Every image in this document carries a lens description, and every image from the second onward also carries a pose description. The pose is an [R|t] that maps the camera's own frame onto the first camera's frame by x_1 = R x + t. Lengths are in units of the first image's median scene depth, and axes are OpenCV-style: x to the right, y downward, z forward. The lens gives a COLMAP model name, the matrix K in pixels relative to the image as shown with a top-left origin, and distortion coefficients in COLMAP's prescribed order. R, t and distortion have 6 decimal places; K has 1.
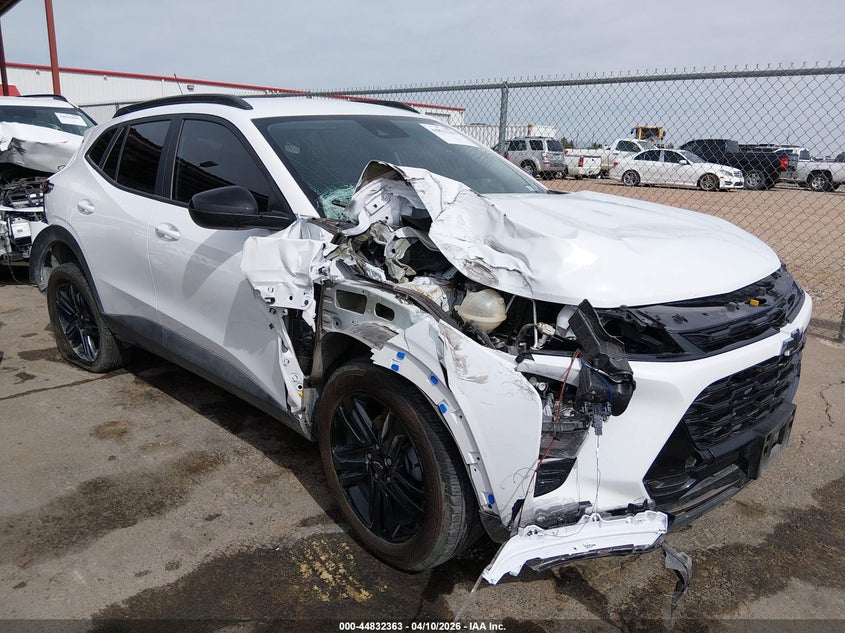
lens RADIAL K [[684.0, 0, 394.2], [0, 684.0, 317.5], [0, 0, 1]] dist [0.028707, -0.000226]
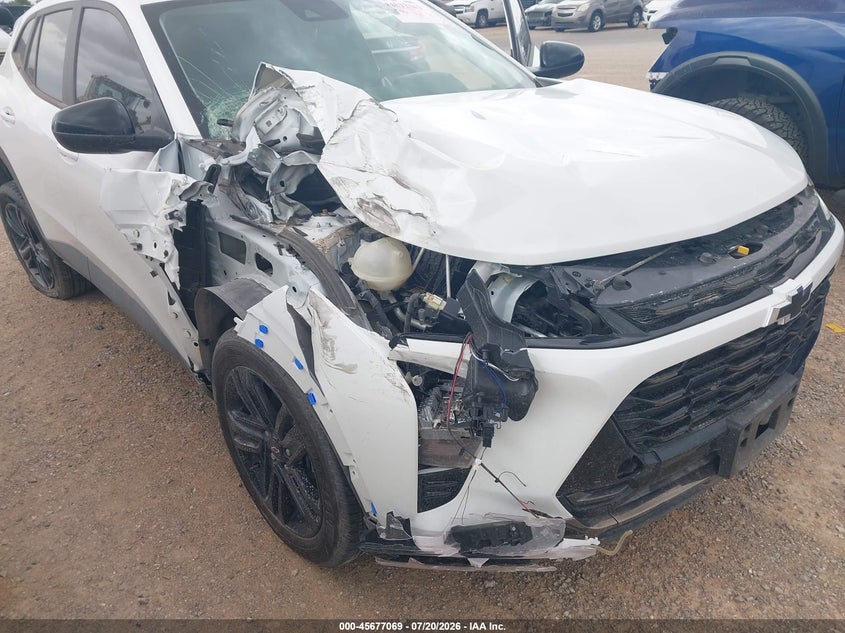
lens RADIAL K [[684.0, 0, 394.2], [0, 684.0, 317.5], [0, 0, 1]] dist [0.028707, -0.000226]
pose [[0.994341, -0.000641, -0.106233, 0.227346], [0.019733, 0.983694, 0.178764, -0.090274], [0.104386, -0.179849, 0.978140, 0.225265]]
